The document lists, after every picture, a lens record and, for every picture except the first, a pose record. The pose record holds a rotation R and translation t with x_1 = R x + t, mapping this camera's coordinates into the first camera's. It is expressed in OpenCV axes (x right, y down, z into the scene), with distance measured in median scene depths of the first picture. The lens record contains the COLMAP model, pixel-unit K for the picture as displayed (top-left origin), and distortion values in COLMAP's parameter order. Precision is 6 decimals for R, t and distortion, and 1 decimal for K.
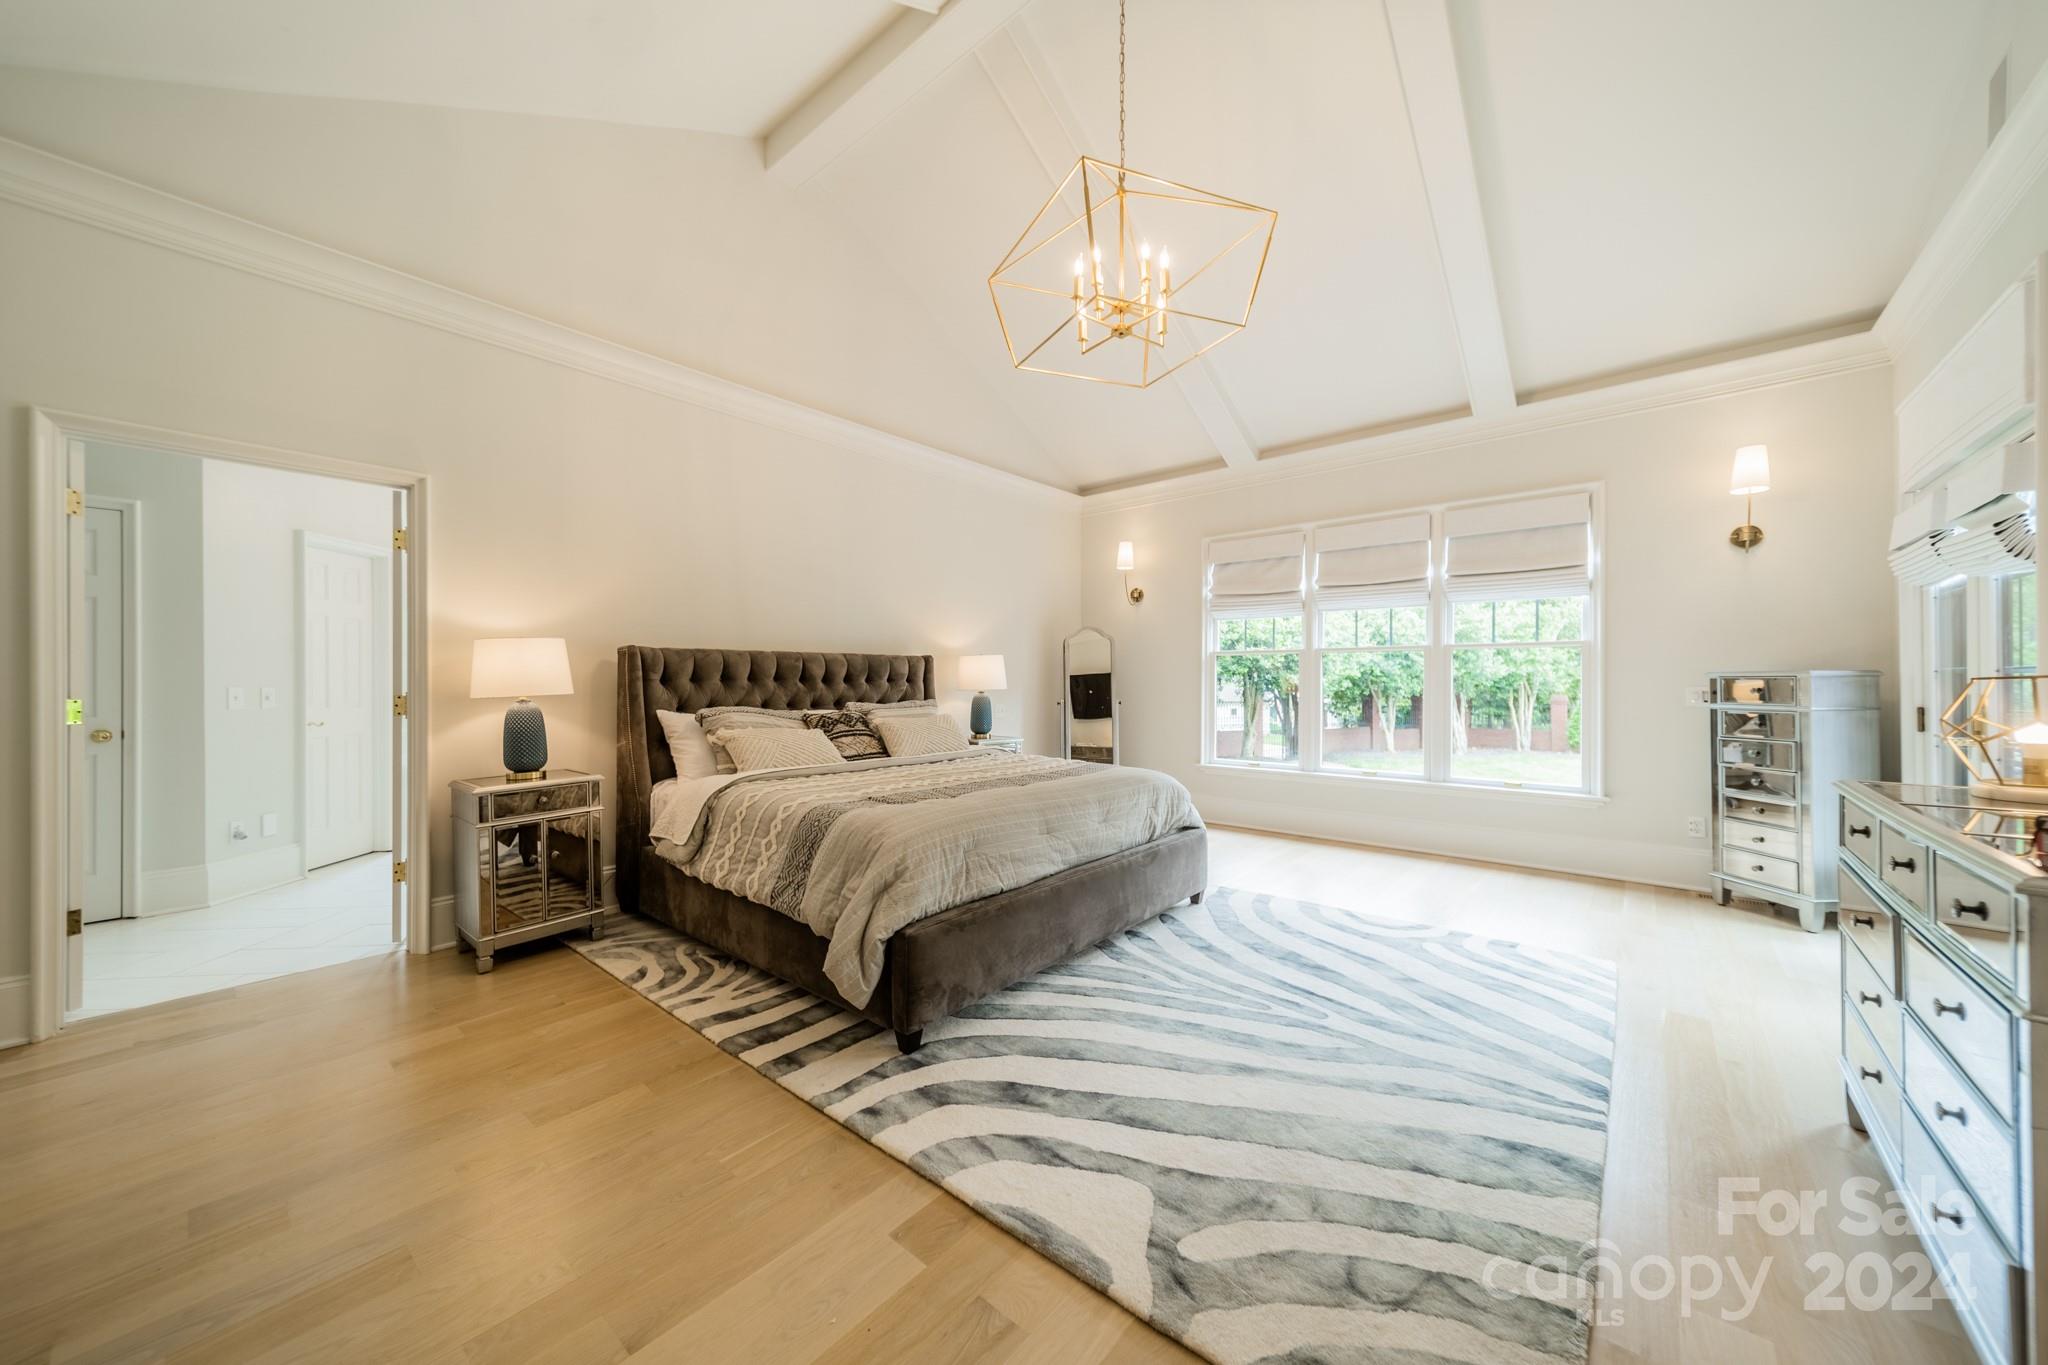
lens RADIAL K [[726.2, 0, 1020.9], [0, 726.2, 677.6], [0, 0, 1]] dist [0.008418, -0.000384]
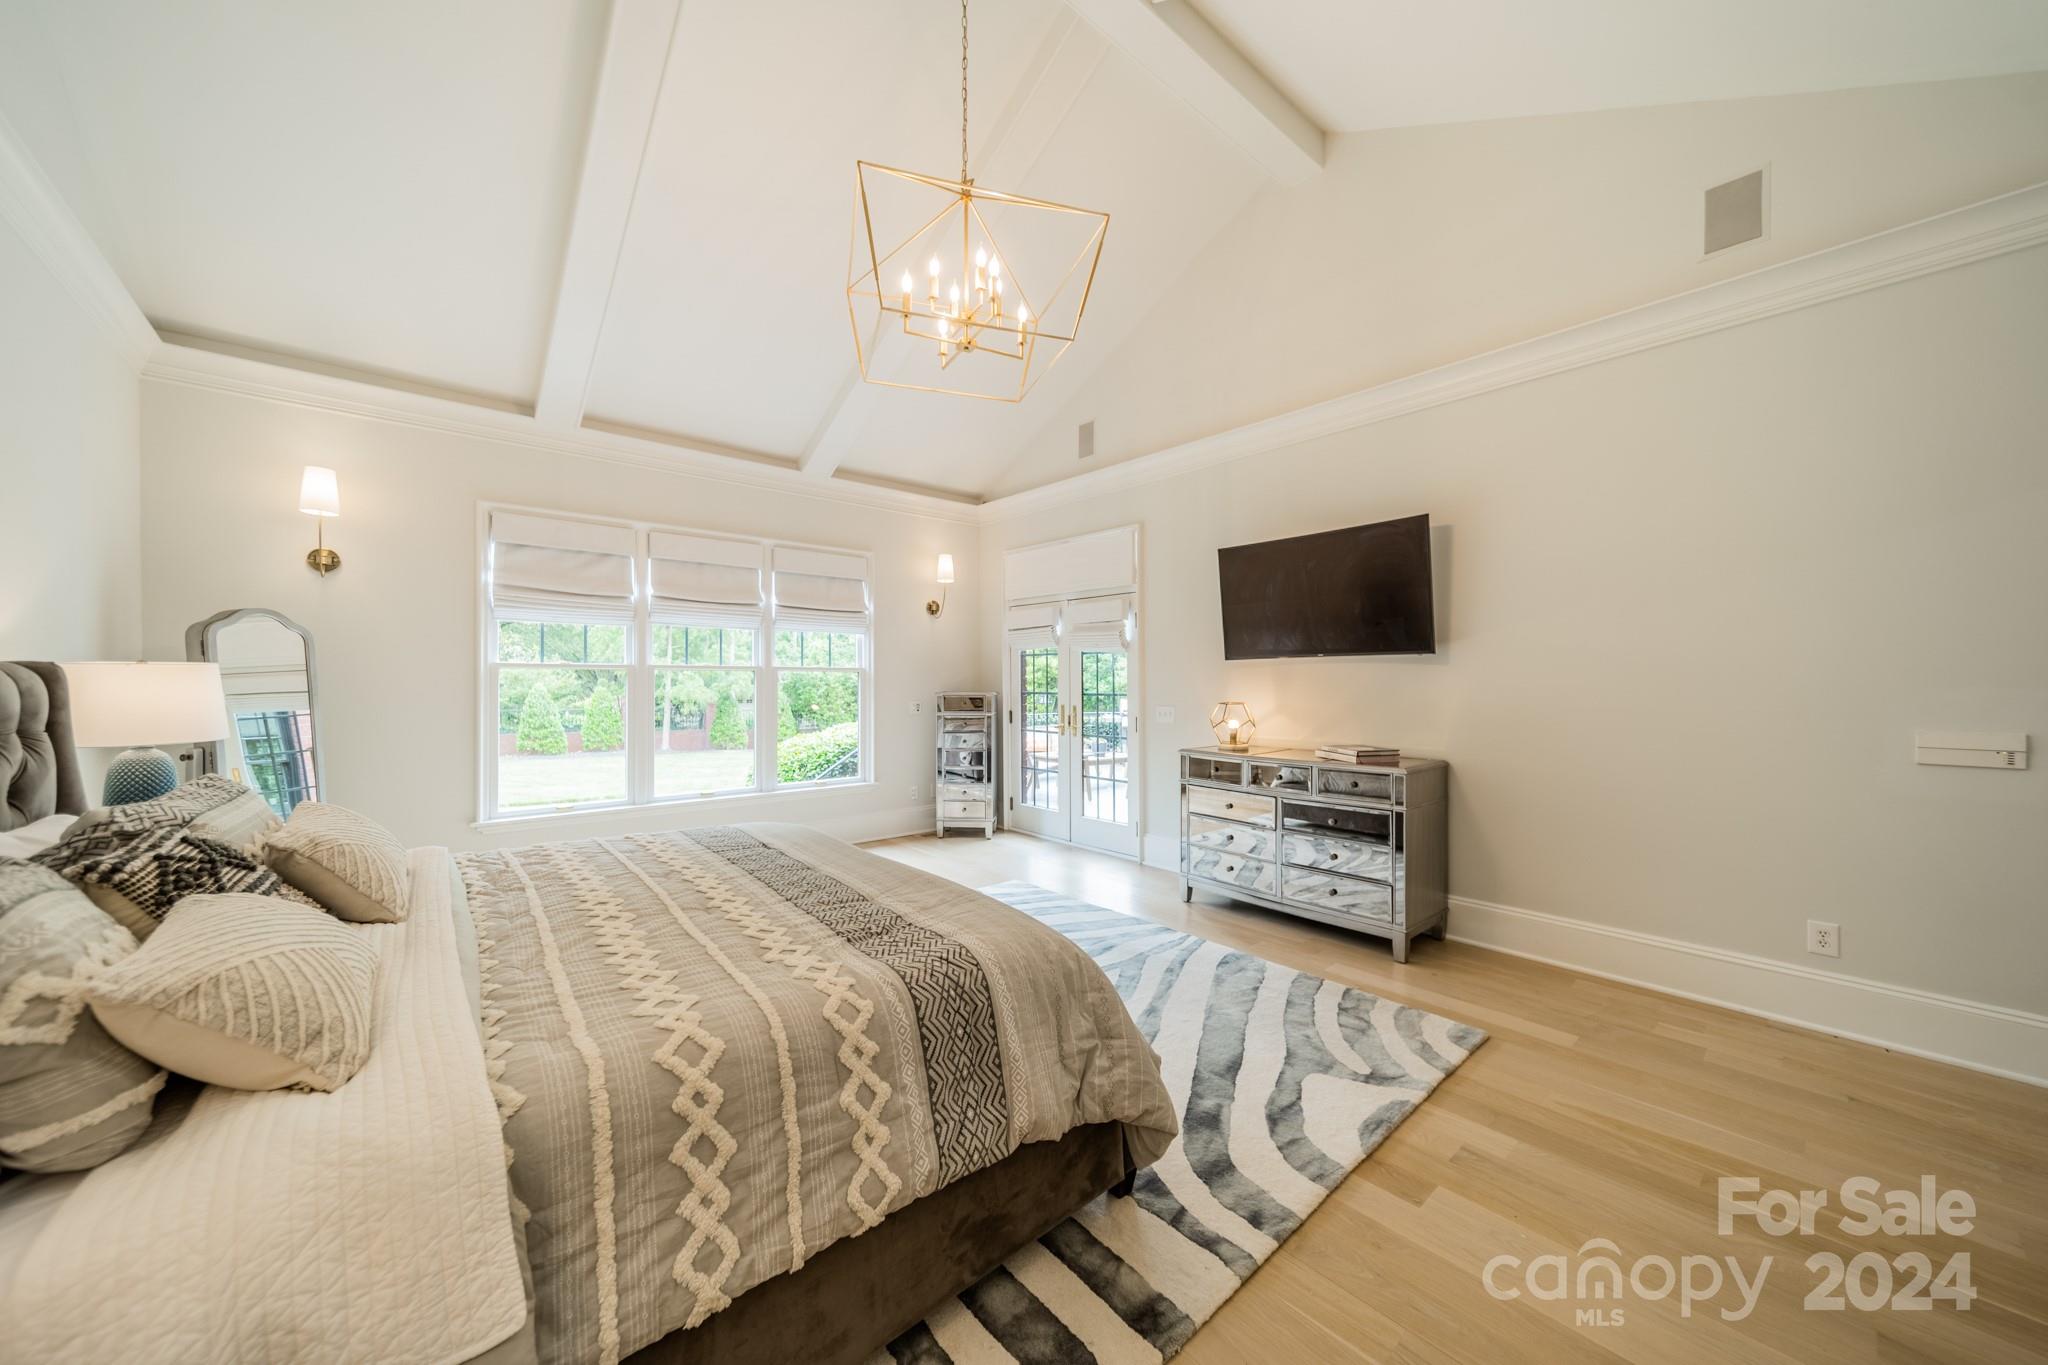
lens RADIAL K [[724.3, 0, 1024.0], [0, 724.3, 682.5], [0, 0, 1]] dist [0.017358, -0.000079]
pose [[0.141944, -0.000492, 0.989875, -0.798622], [-0.004627, 0.999989, 0.001161, -0.043121], [-0.989864, -0.004745, 0.141940, 0.815553]]
